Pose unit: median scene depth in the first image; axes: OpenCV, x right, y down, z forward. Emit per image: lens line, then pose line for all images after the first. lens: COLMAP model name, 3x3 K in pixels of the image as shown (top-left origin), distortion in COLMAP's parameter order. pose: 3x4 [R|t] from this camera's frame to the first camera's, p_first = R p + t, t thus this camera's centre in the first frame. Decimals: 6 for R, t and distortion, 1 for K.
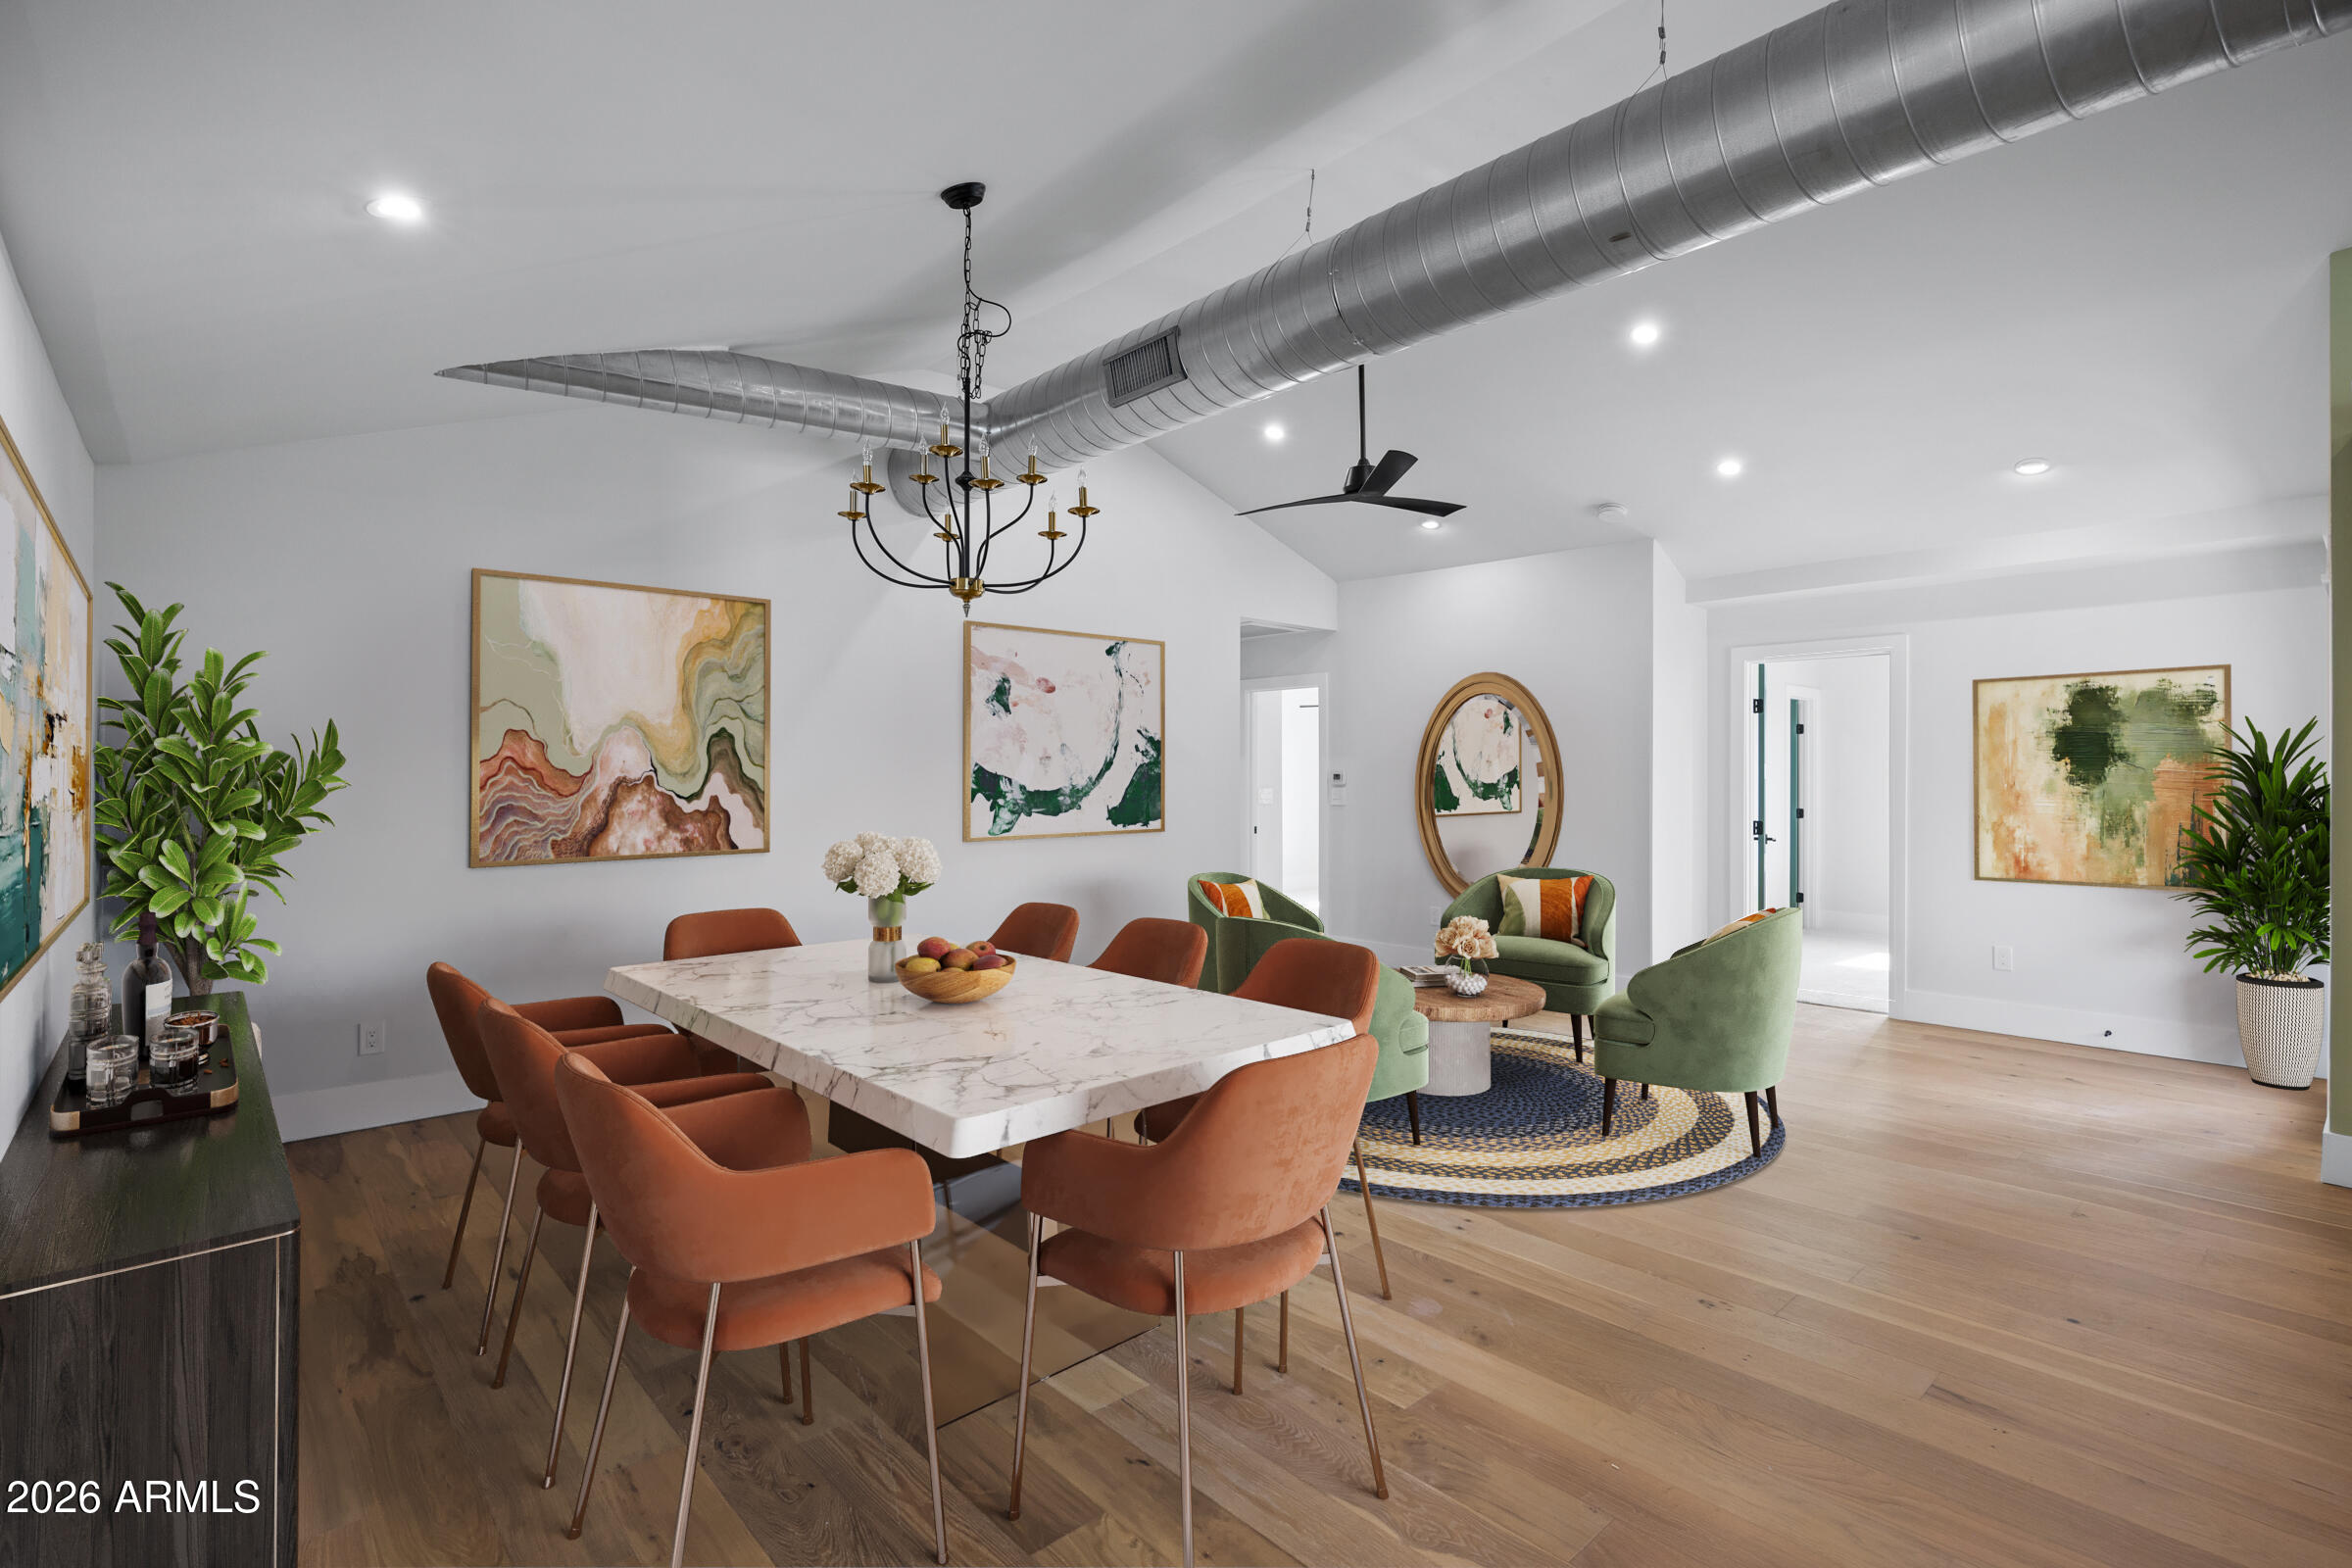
lens RADIAL K [[1161.0, 0, 1179.7], [0, 1161.0, 783.1], [0, 0, 1]] dist [-0.000196, 0.000032]
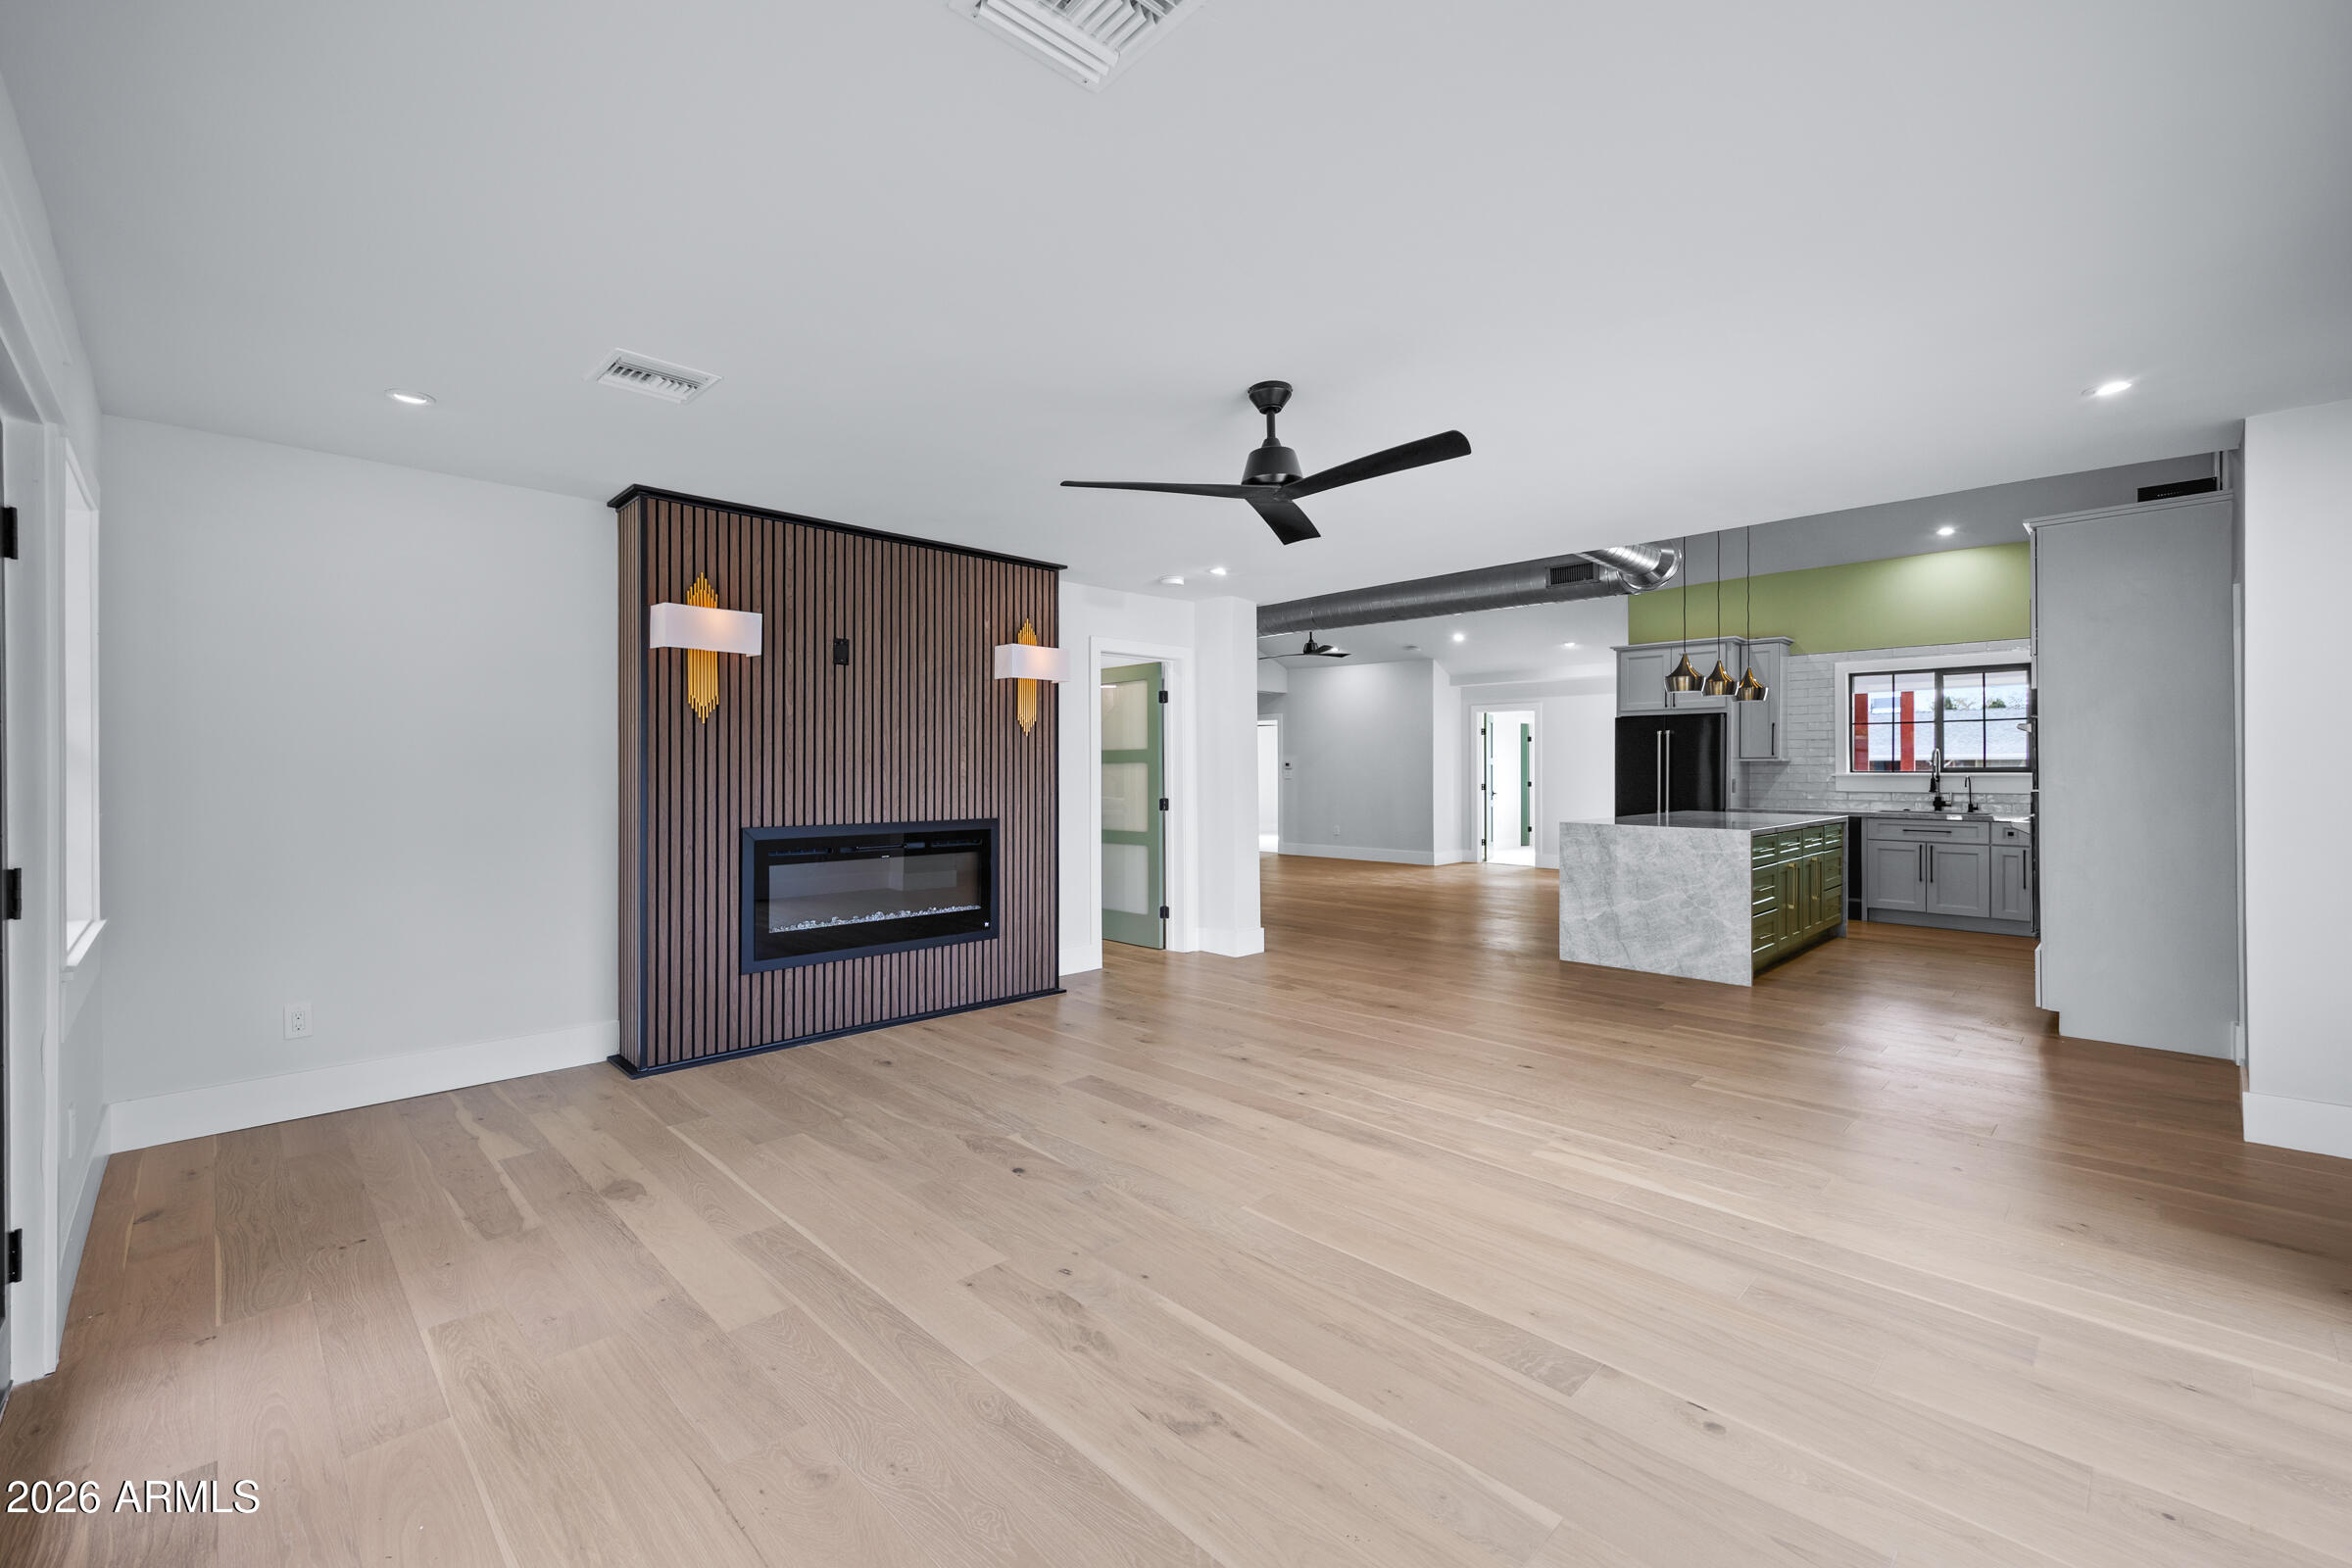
lens RADIAL K [[994.9, 0, 1172.2], [0, 994.9, 772.8], [0, 0, 1]] dist [0.000104, -0.000001]
pose [[0.998257, -0.000808, 0.059016, -0.190375], [0.000497, 0.999986, 0.005295, -0.001730], [-0.059019, -0.005257, 0.998243, -0.813157]]
